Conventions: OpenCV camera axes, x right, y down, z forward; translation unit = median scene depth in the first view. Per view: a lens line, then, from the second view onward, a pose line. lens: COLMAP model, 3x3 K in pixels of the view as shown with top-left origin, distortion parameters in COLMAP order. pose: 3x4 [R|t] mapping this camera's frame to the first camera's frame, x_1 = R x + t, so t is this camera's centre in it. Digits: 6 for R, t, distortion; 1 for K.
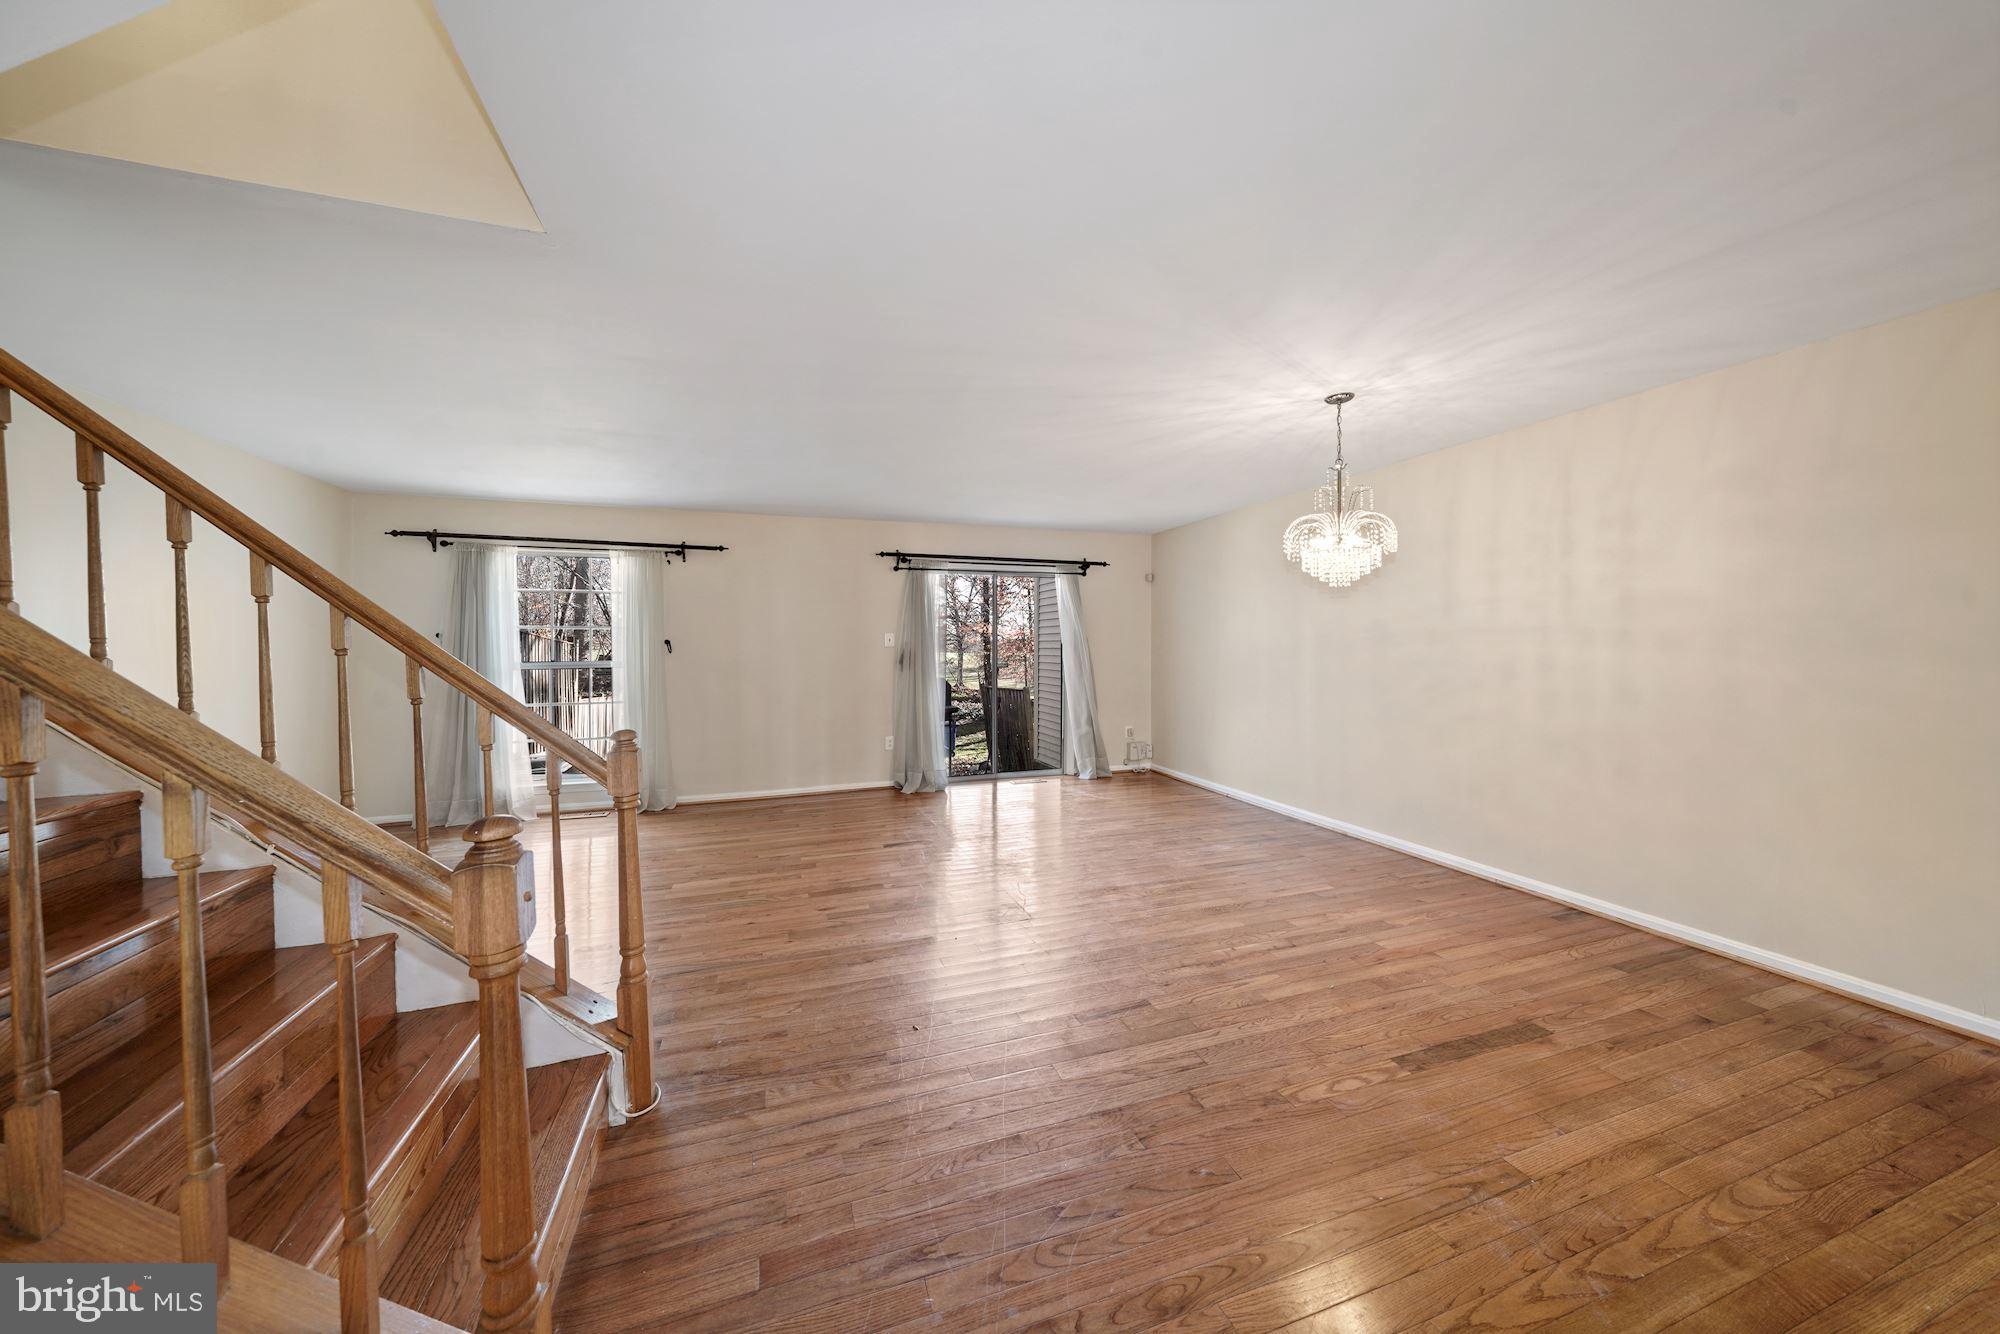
lens RADIAL K [[690.7, 0, 1006.4], [0, 690.7, 624.3], [0, 0, 1]] dist [-0.007814, -0.000038]
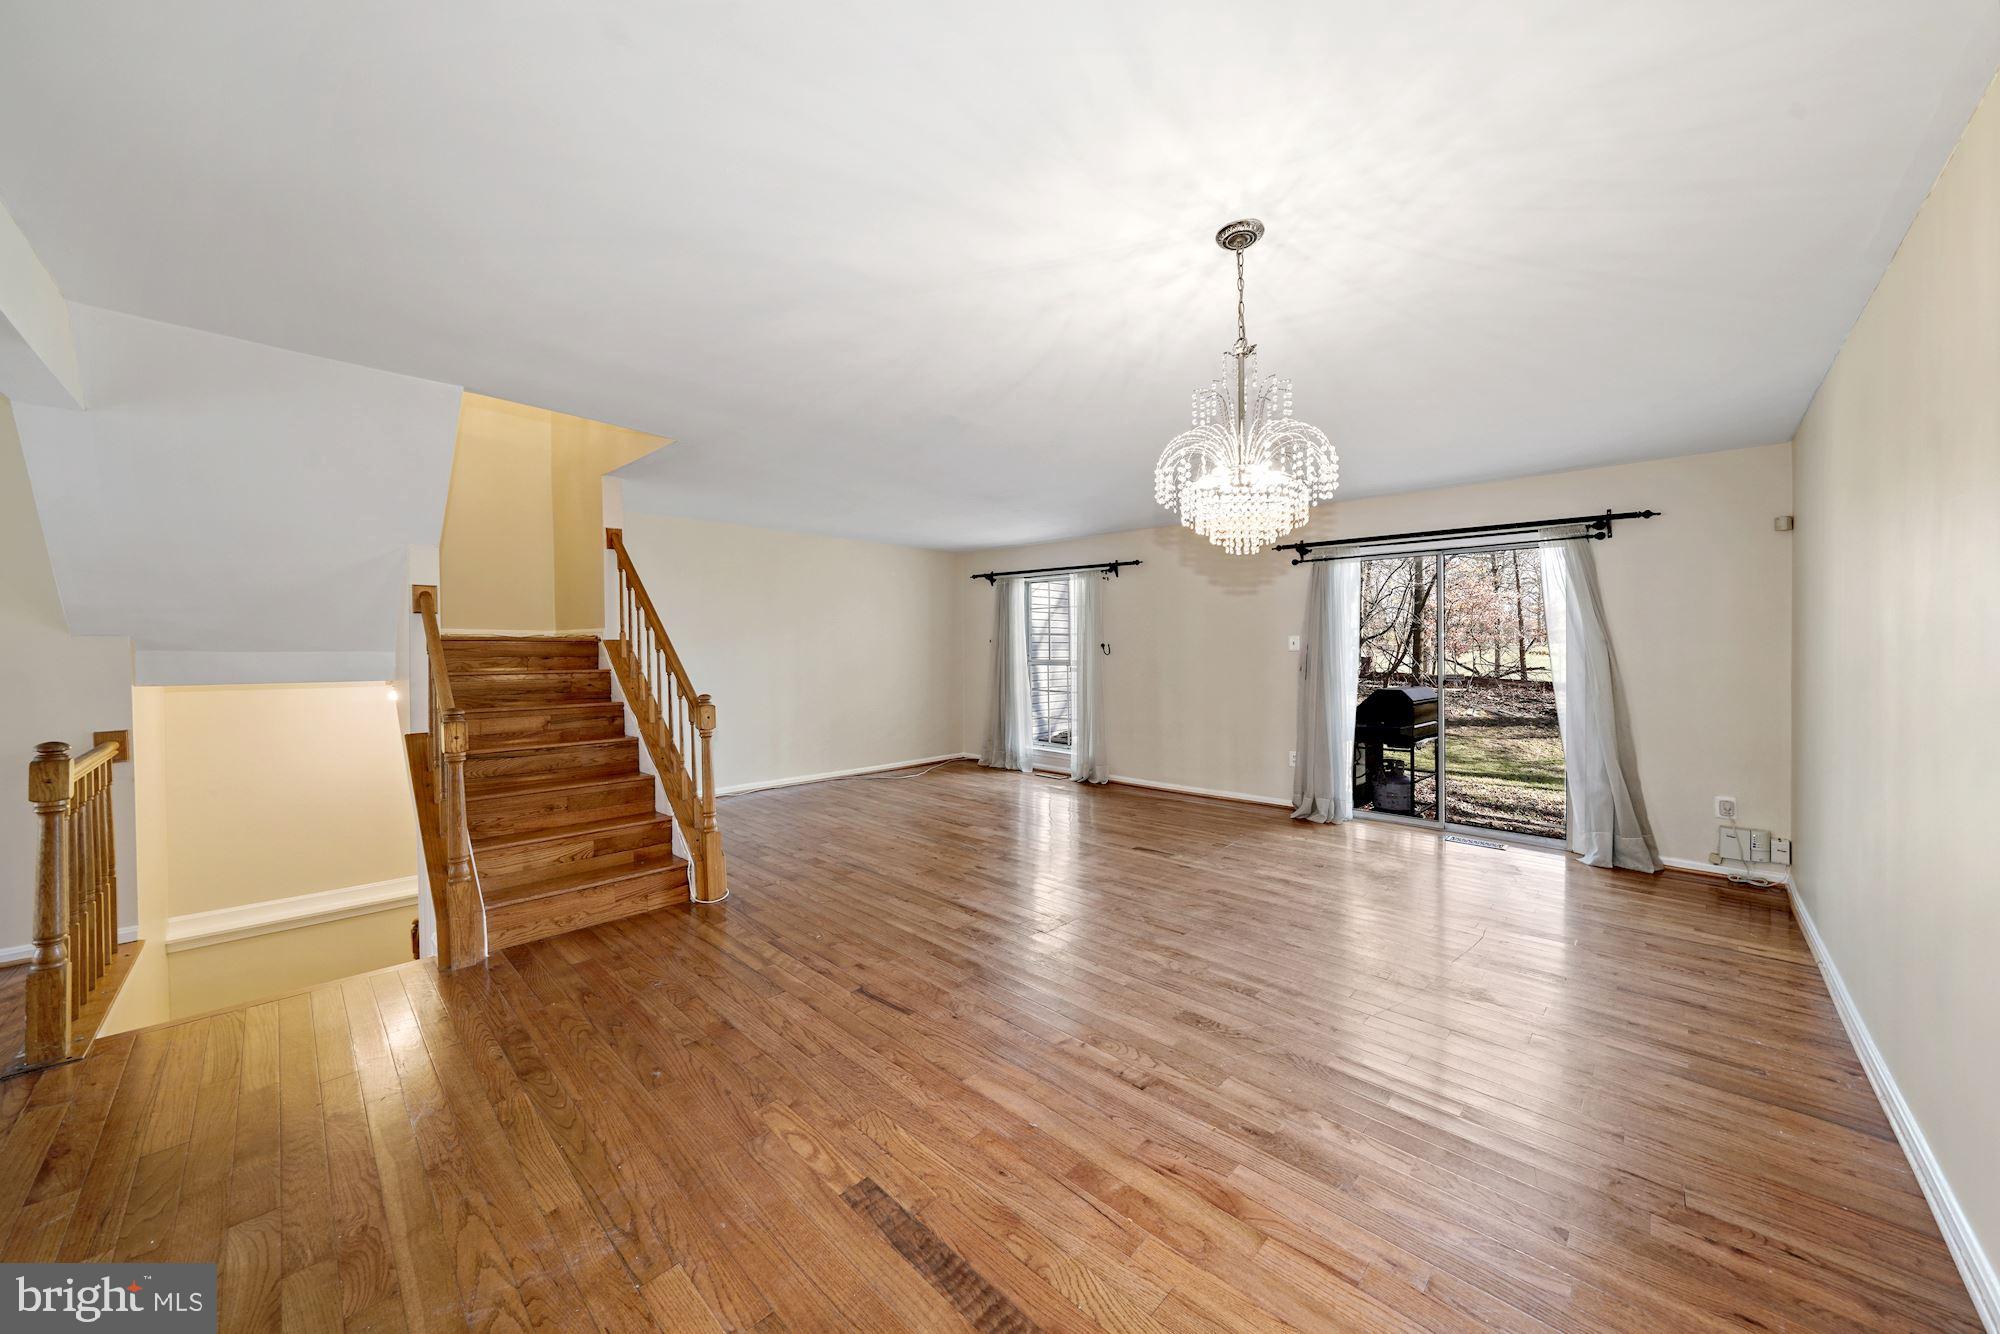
lens RADIAL K [[690.9, 0, 1013.4], [0, 690.9, 642.2], [0, 0, 1]] dist [-0.006165, 0.000021]
pose [[0.467773, -0.003421, -0.883842, 0.843434], [0.023410, 0.999690, 0.008520, 0.010225], [0.883538, -0.024677, 0.467708, 0.501096]]
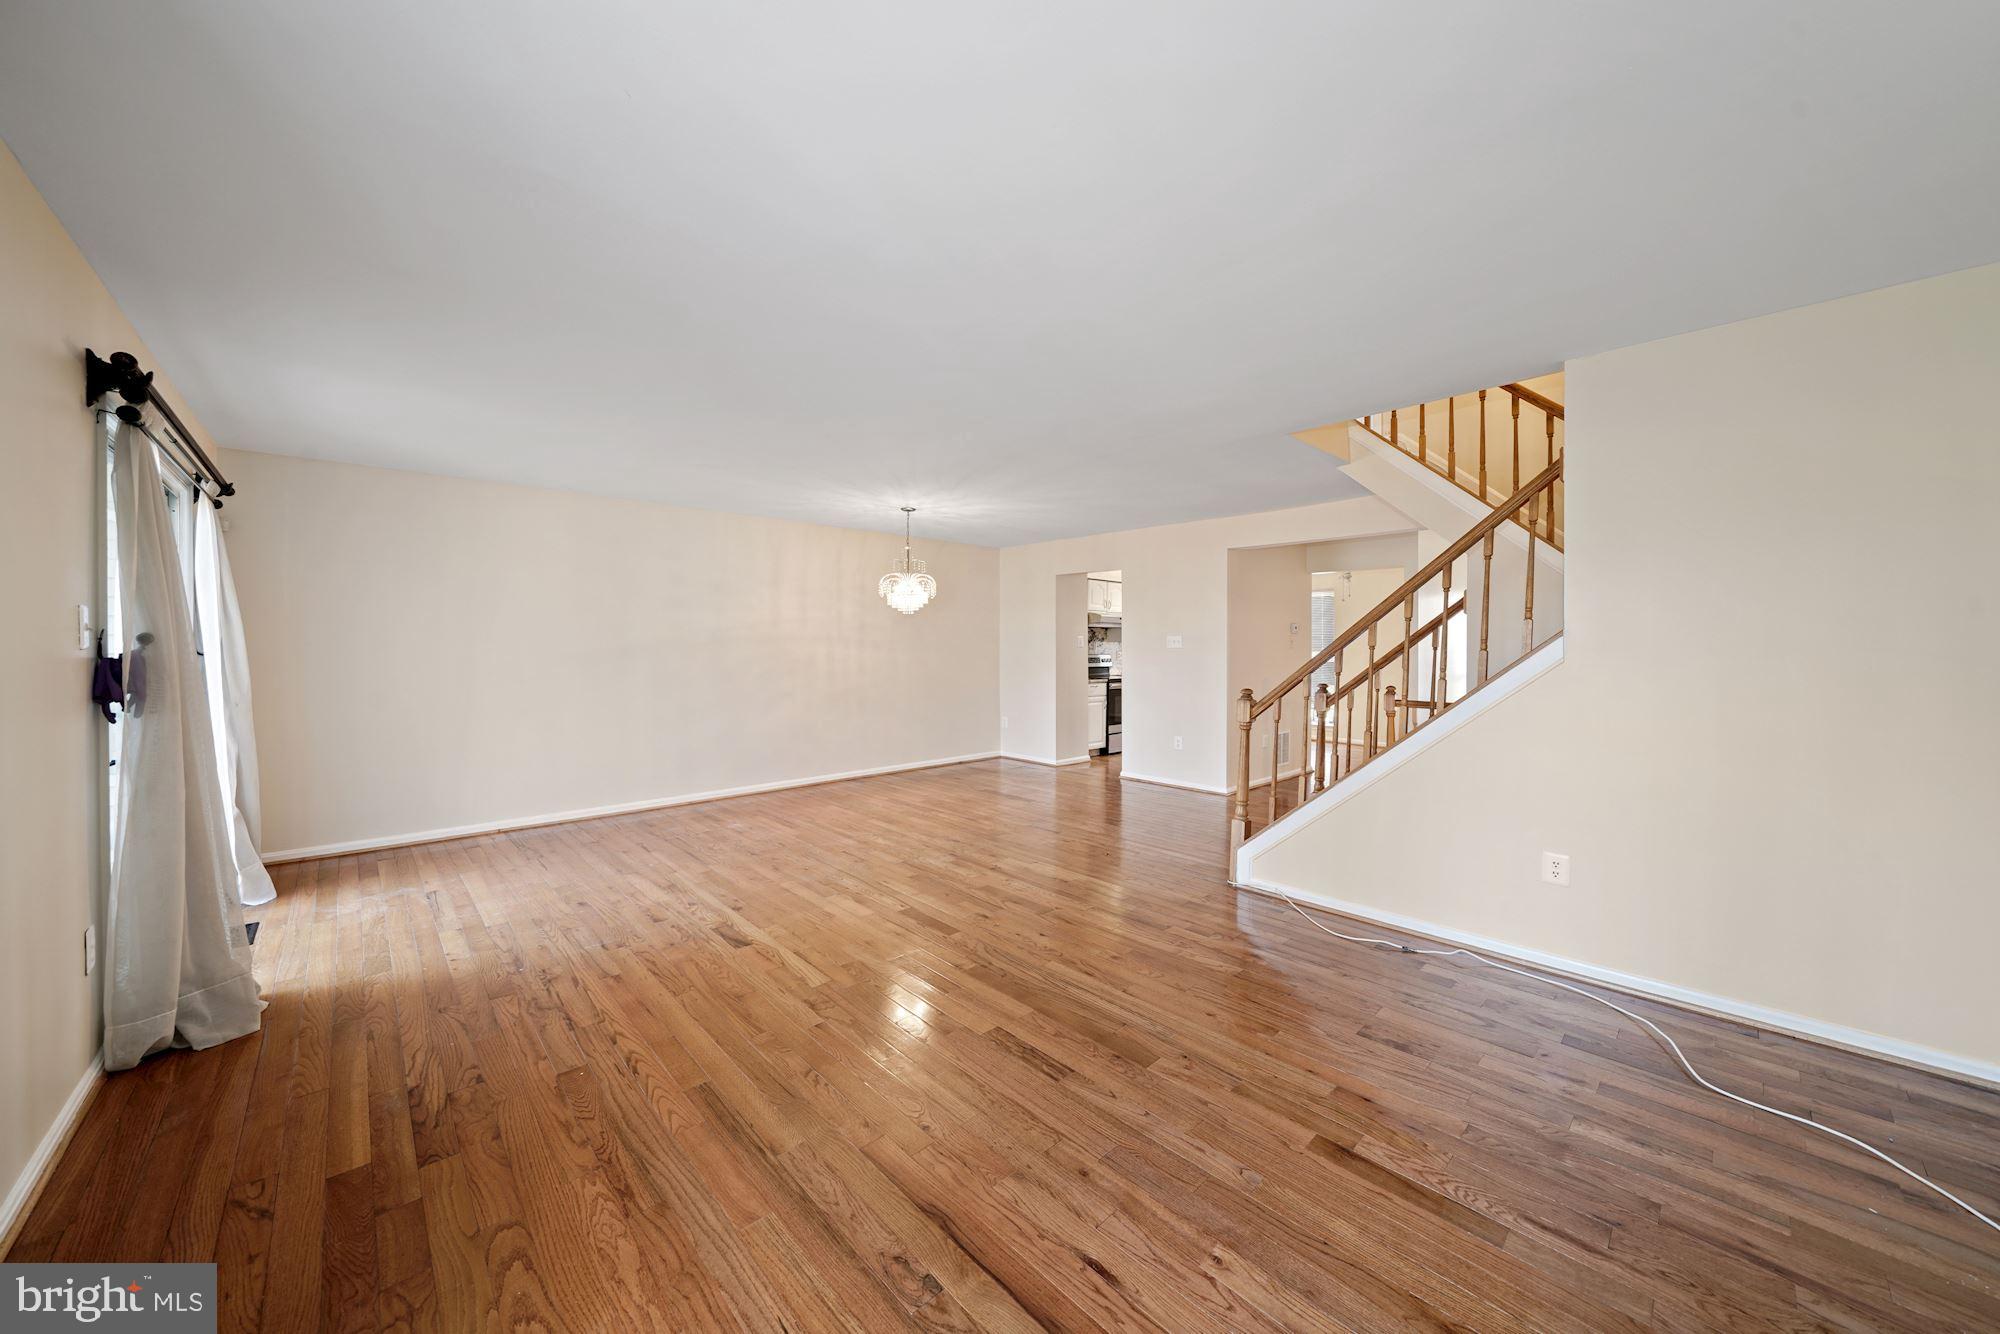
lens RADIAL K [[685.7, 0, 1001.6], [0, 685.7, 646.3], [0, 0, 1]] dist [-0.003470, 0.000010]
pose [[-0.413190, 0.004900, 0.910631, -1.175636], [-0.029767, 0.999378, -0.018884, 0.049079], [-0.910158, -0.034910, -0.412788, 1.406077]]
